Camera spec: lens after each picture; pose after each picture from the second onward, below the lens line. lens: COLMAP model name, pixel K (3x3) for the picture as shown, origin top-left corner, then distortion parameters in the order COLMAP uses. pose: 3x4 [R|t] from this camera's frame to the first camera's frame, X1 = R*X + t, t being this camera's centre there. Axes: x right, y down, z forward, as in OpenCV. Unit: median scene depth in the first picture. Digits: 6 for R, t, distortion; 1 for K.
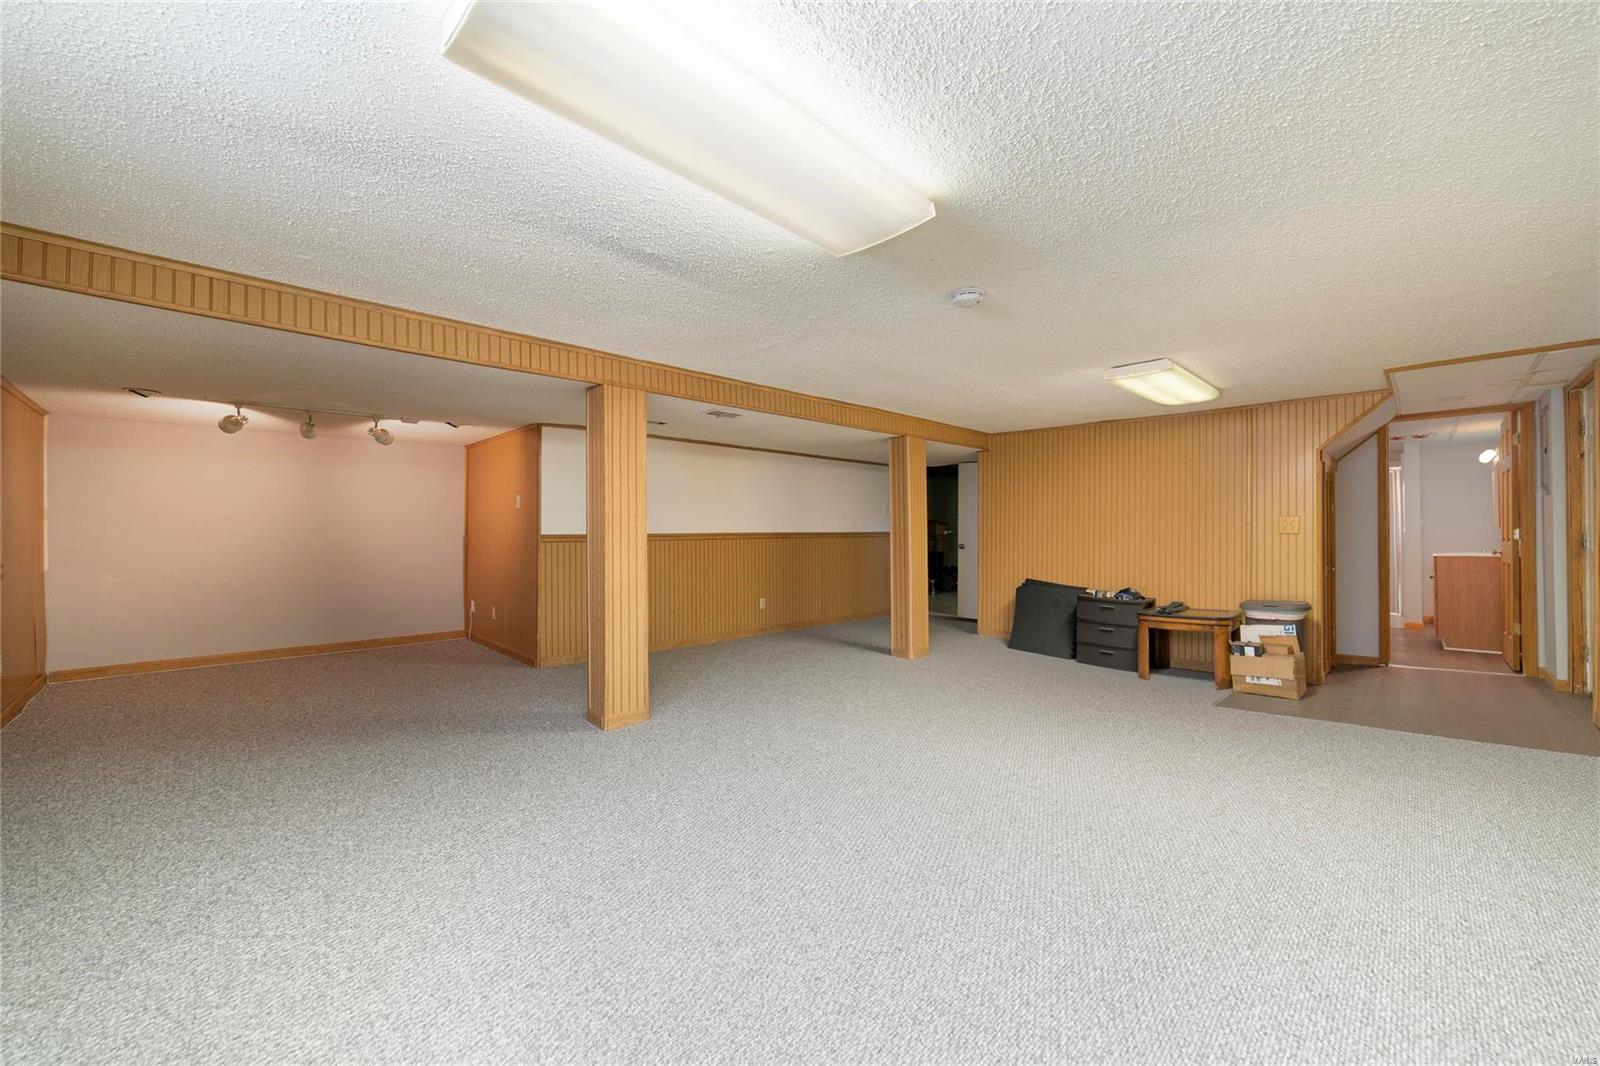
lens RADIAL K [[626.6, 0, 813.8], [0, 626.6, 533.4], [0, 0, 1]] dist [-0.000336, -0.000034]
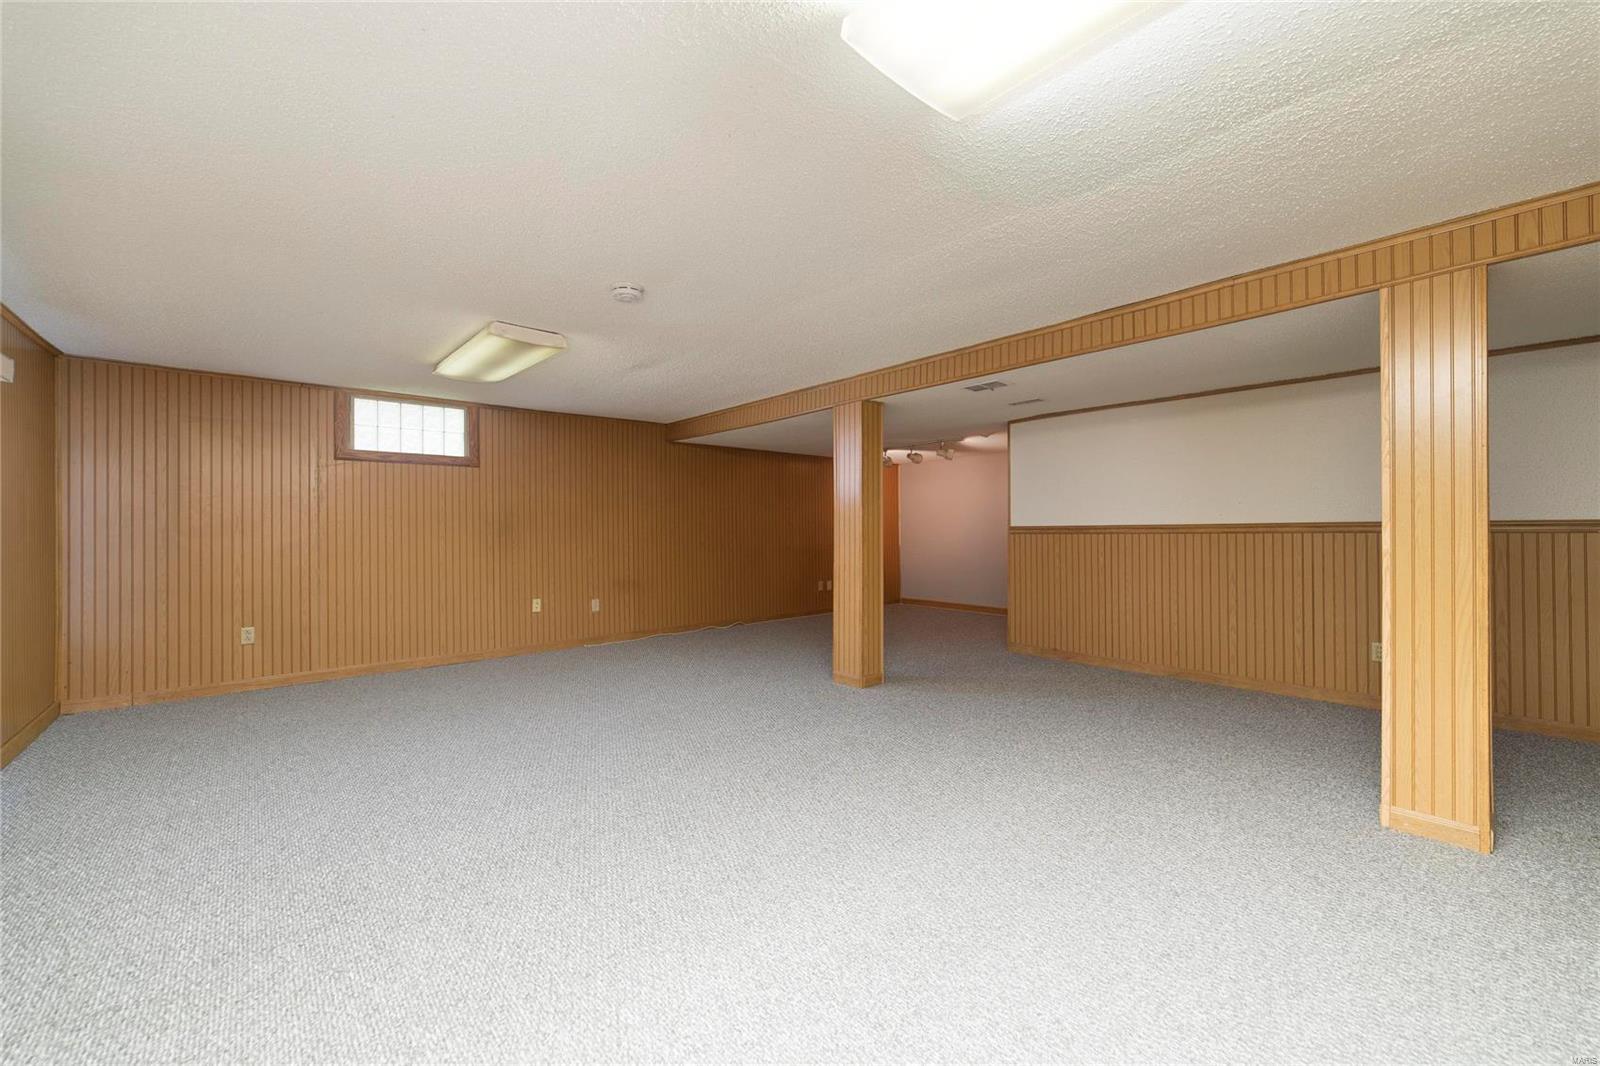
lens RADIAL K [[626.6, 0, 808.7], [0, 626.6, 528.6], [0, 0, 1]] dist [-0.000336, -0.000034]
pose [[-0.056823, 0.009104, -0.998343, 0.650128], [0.019618, 0.999776, 0.008001, -0.011298], [0.998191, -0.019131, -0.056989, 0.745584]]
